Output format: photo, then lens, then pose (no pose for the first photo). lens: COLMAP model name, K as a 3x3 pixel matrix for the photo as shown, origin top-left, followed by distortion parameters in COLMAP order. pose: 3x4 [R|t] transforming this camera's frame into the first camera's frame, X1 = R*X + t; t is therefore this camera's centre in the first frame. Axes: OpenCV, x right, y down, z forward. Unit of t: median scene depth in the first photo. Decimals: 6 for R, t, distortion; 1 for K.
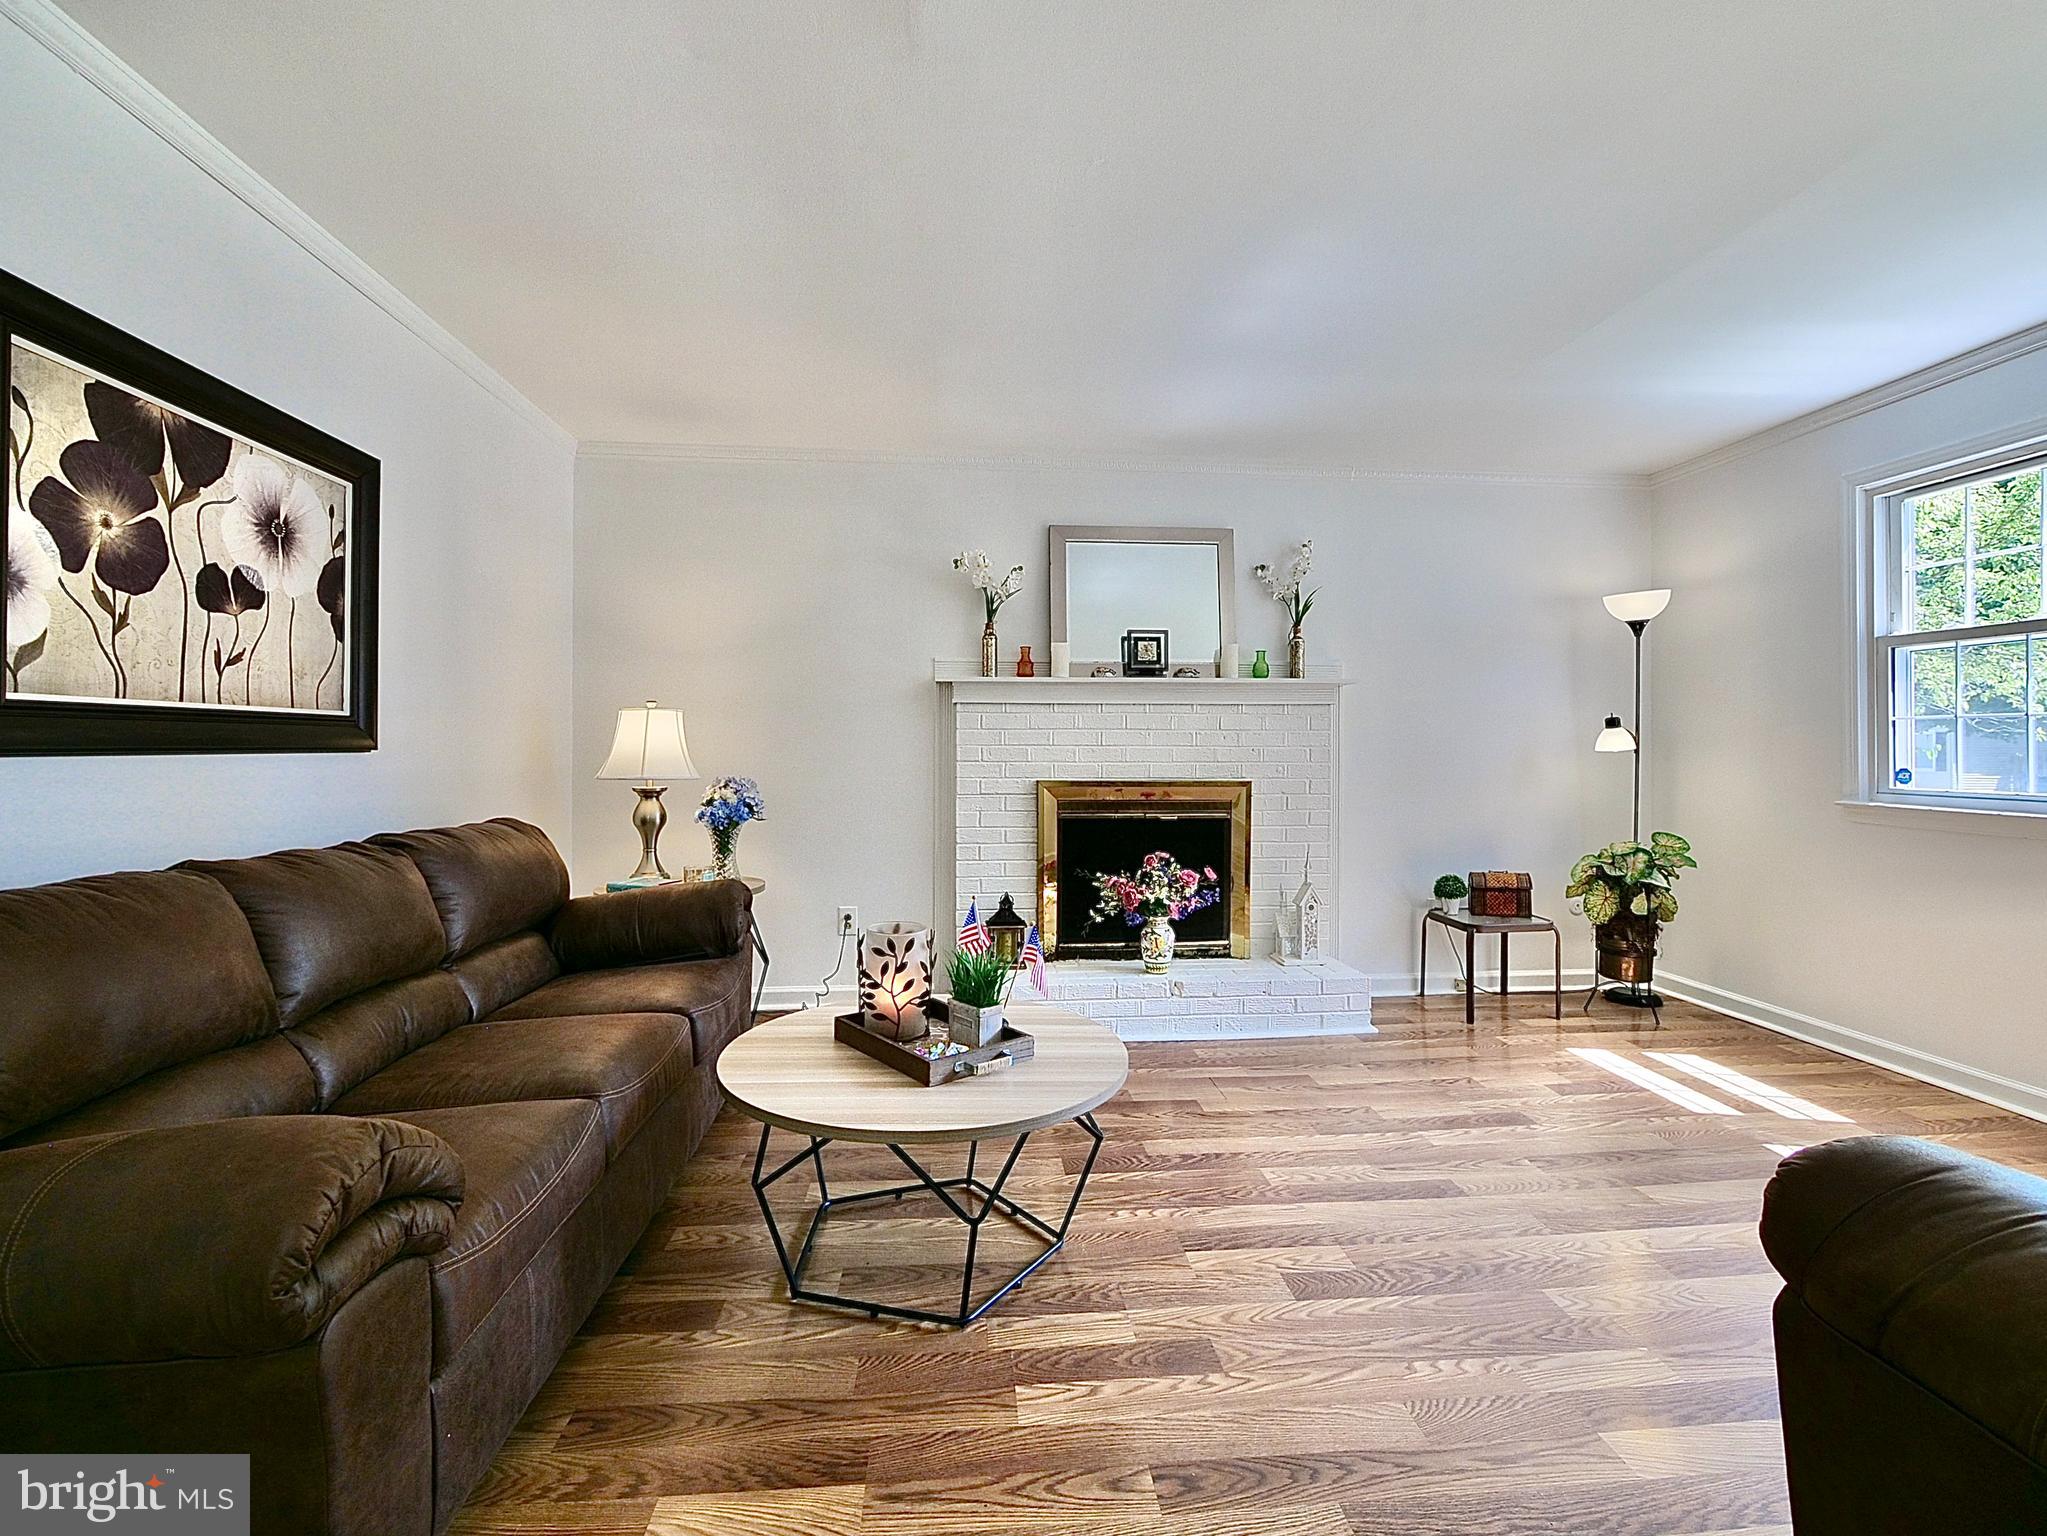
lens RADIAL K [[905.6, 0, 1035.5], [0, 905.6, 745.8], [0, 0, 1]] dist [-0.006790, -0.000010]
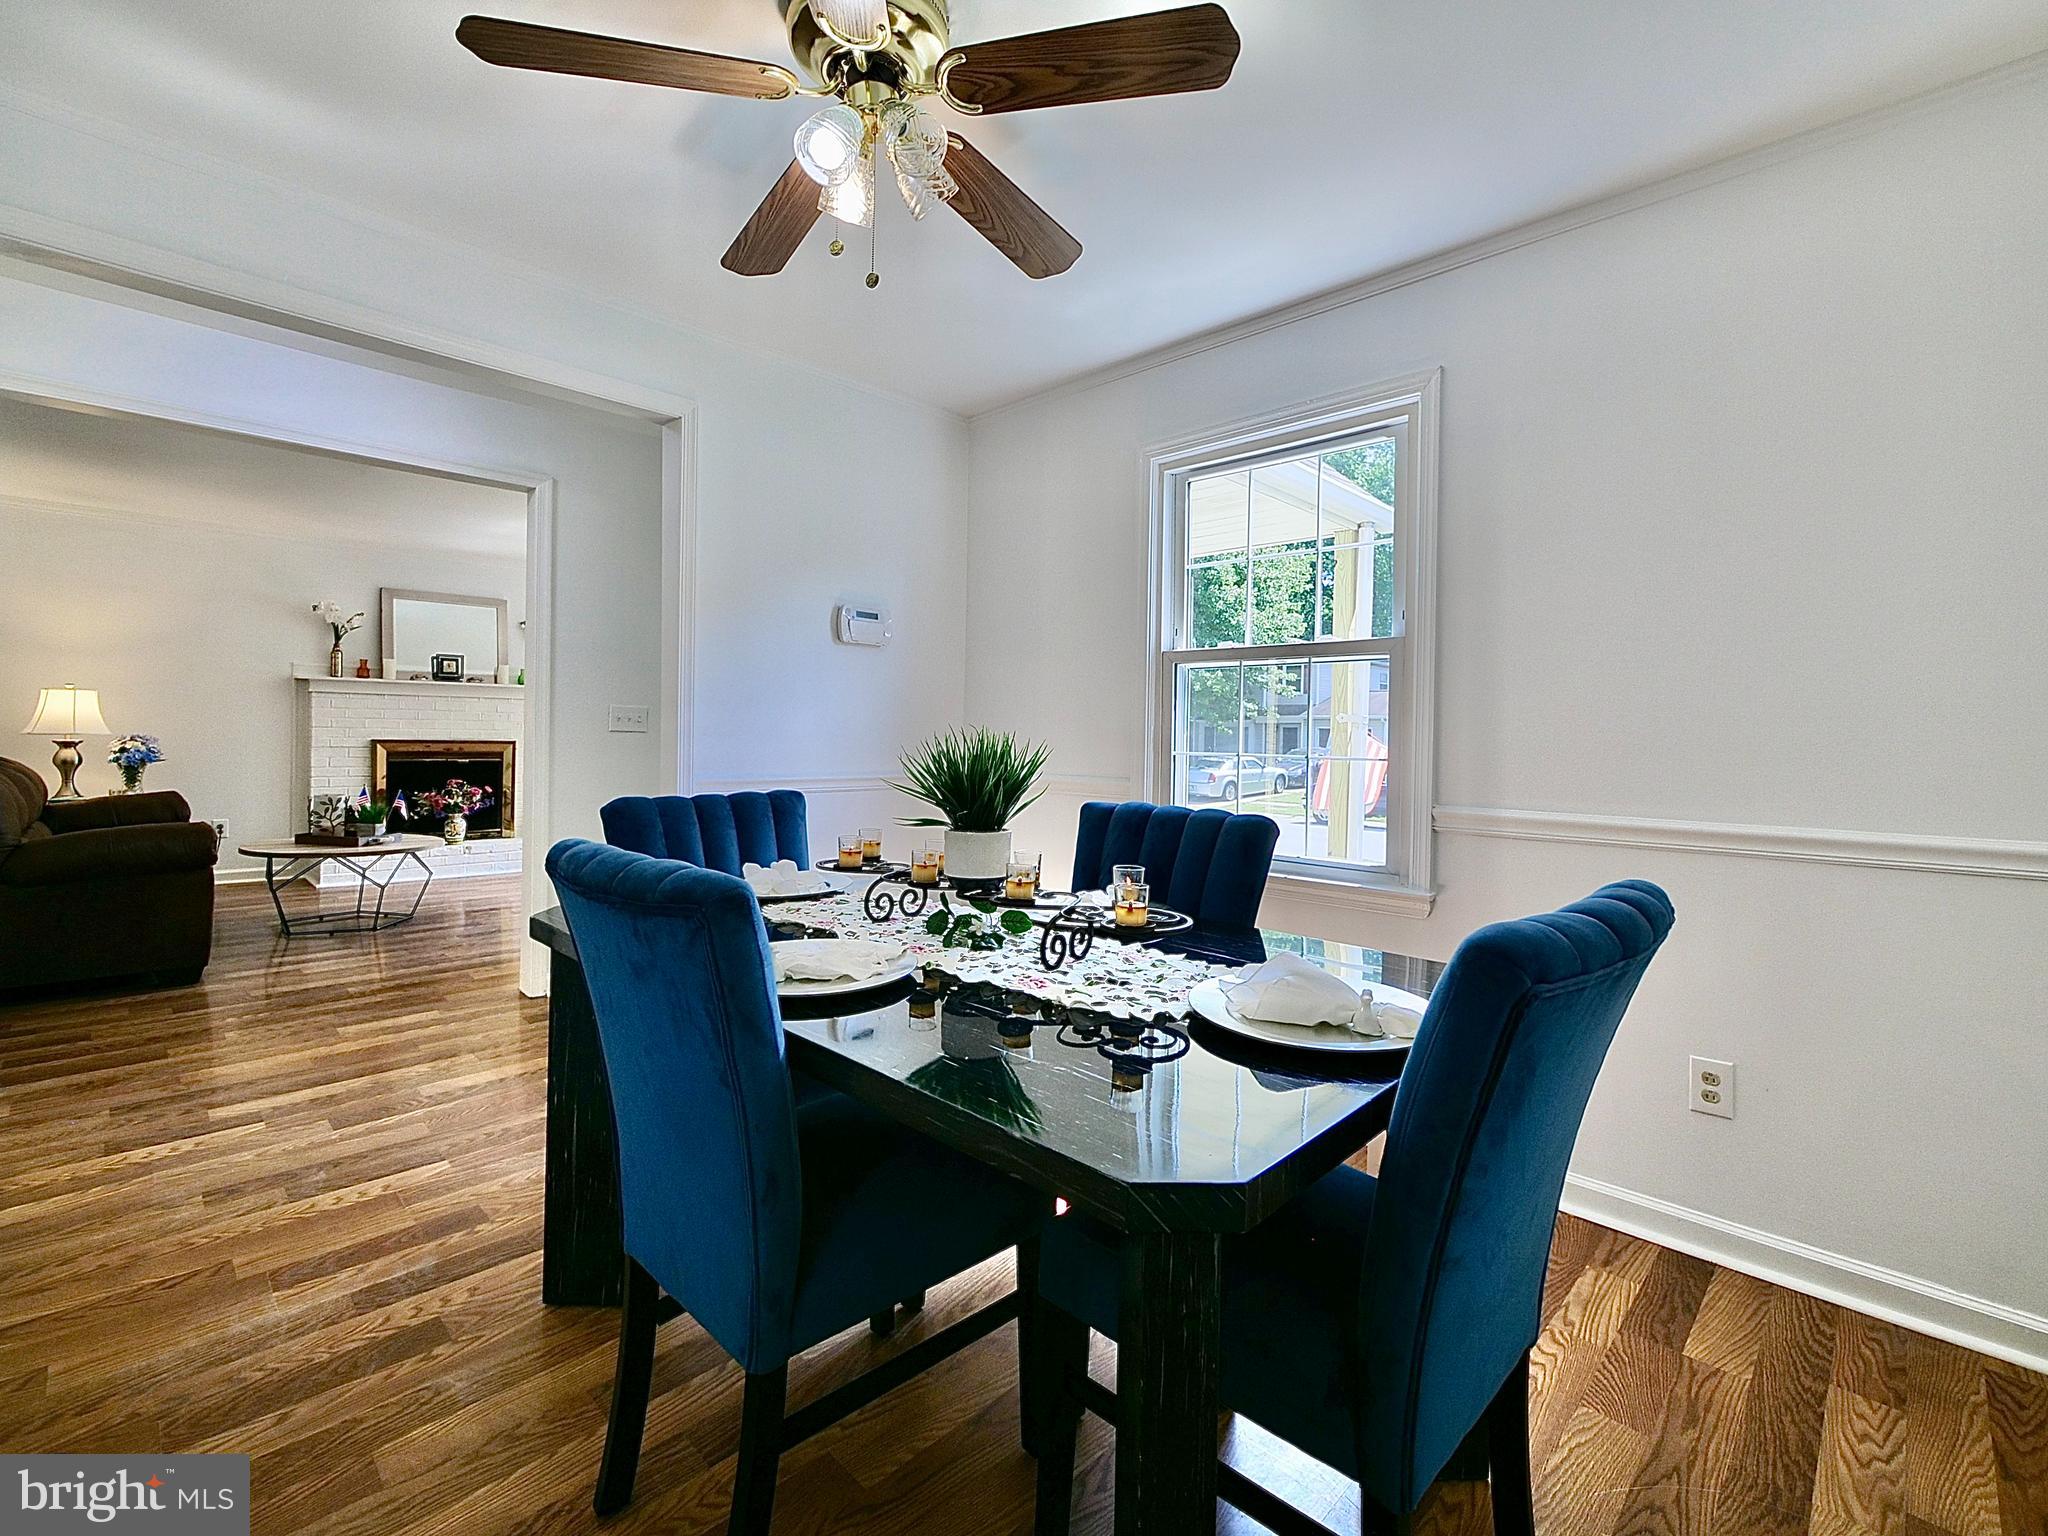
lens RADIAL K [[906.5, 0, 1034.4], [0, 906.5, 736.3], [0, 0, 1]] dist [0.002298, 0.000161]
pose [[0.752579, 0.009564, 0.658432, -0.182956], [-0.014353, 0.999895, 0.001881, 0.011064], [-0.658345, -0.010866, 0.752638, -1.086776]]
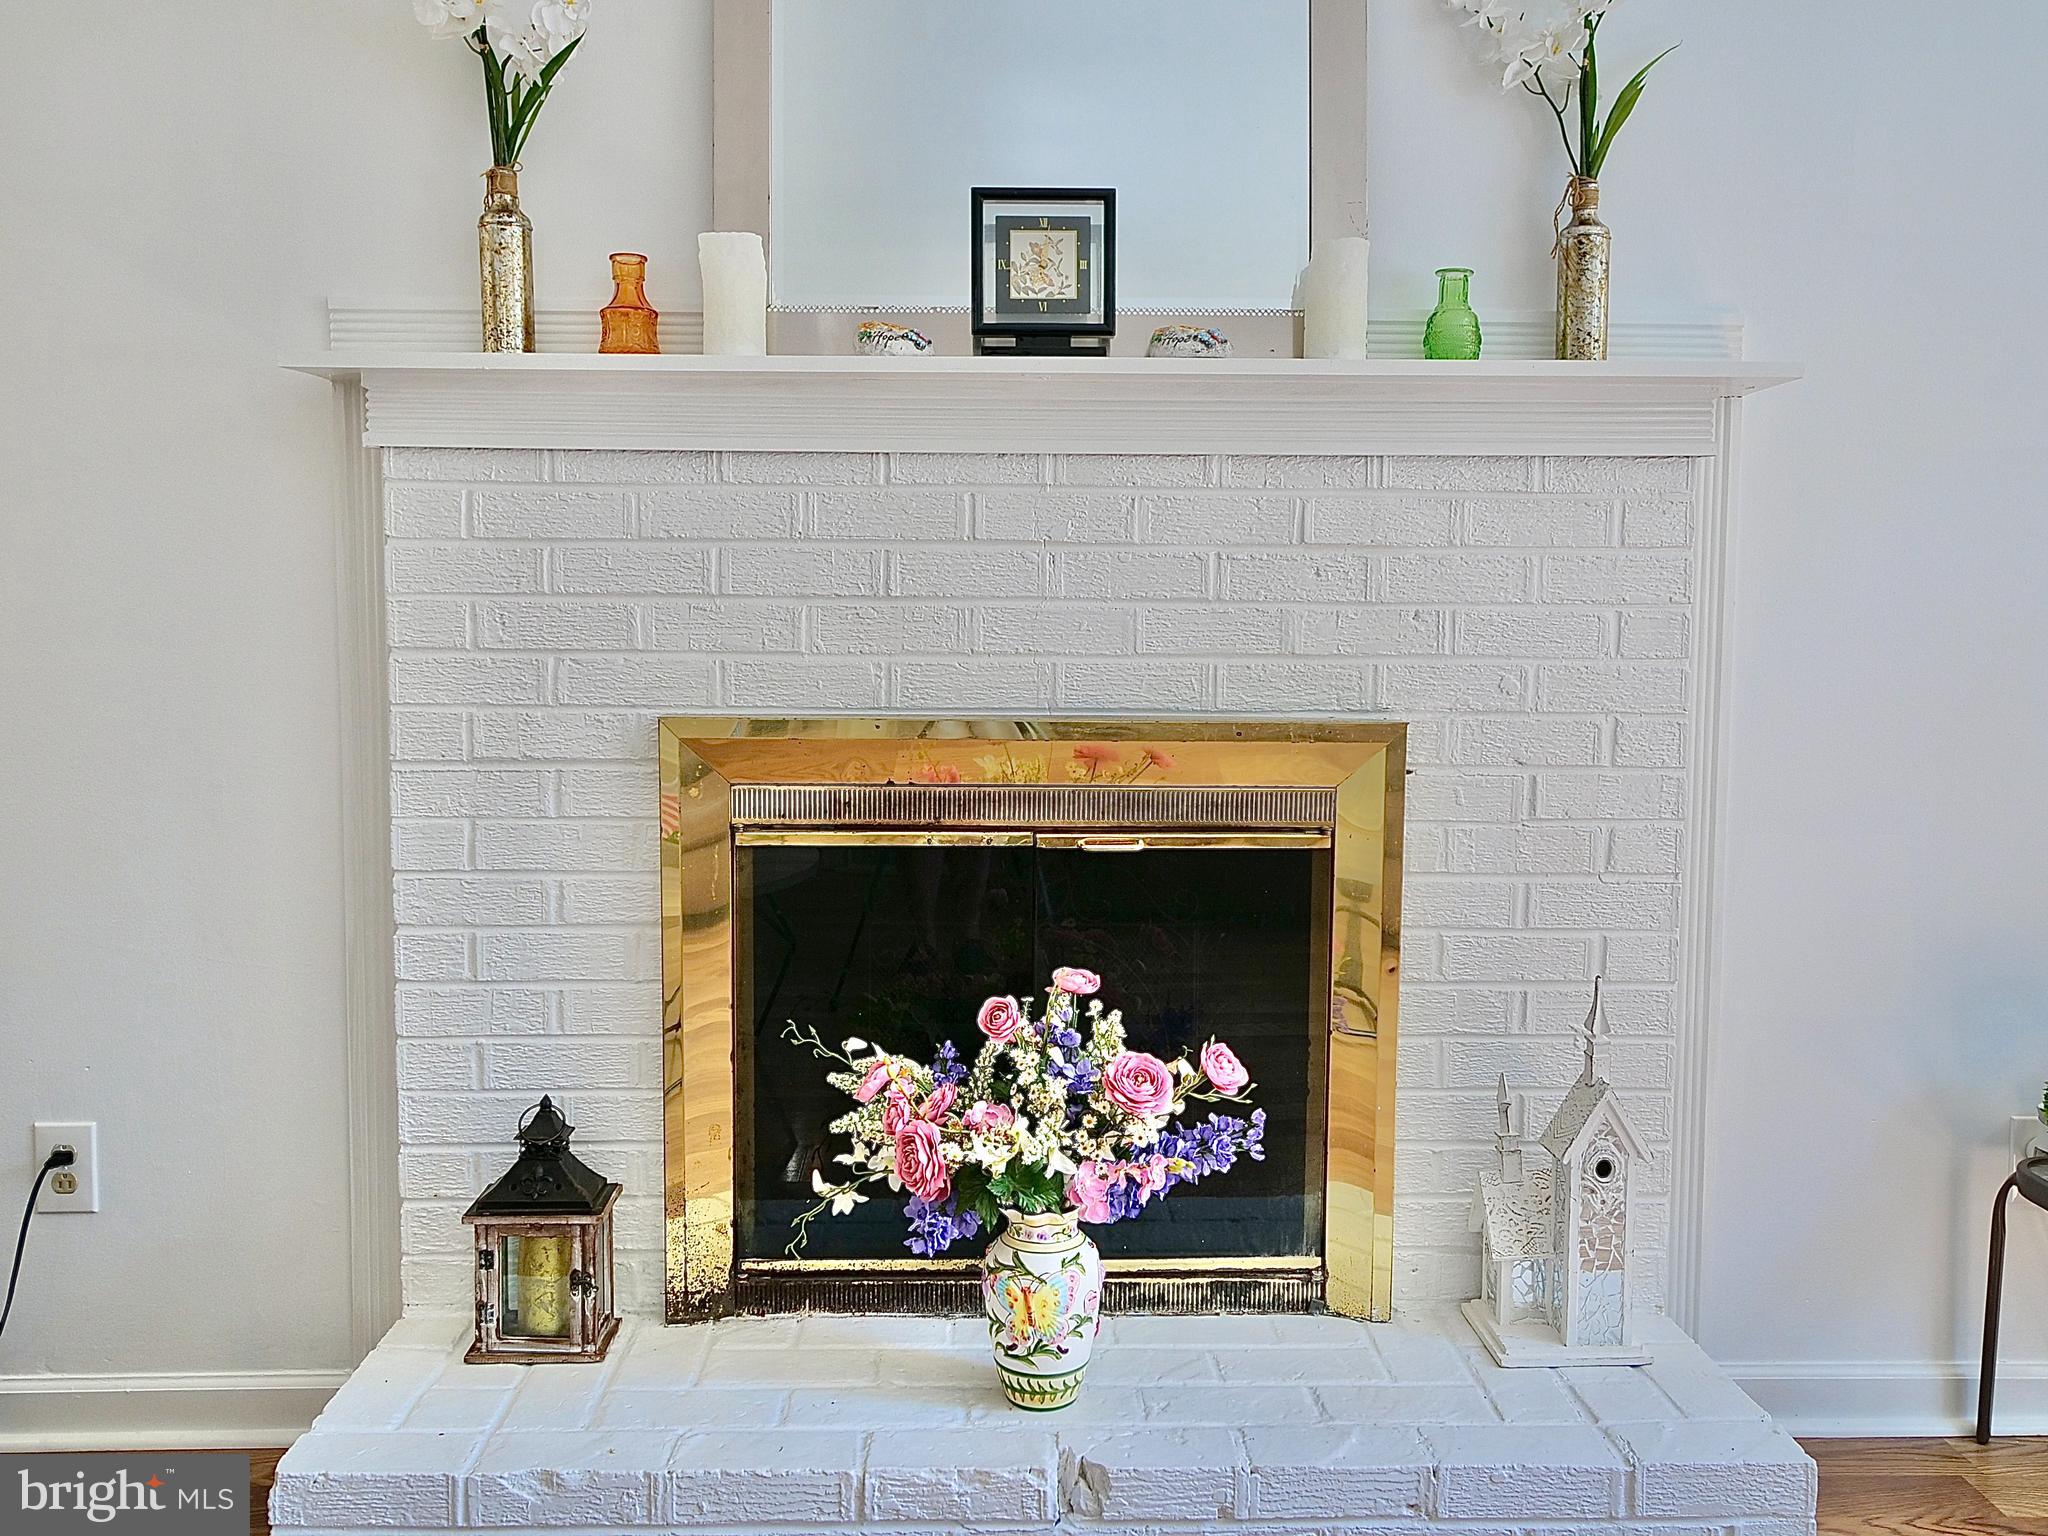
lens RADIAL K [[1681.3, 0, 1031.0], [0, 1681.3, 737.1], [0, 0, 1]] dist [0.013307, 0.001255]
pose [[0.998014, 0.007471, -0.062549, 0.155047], [-0.002806, 0.997228, 0.074347, 0.004335], [0.062931, -0.074024, 0.995269, 0.465157]]
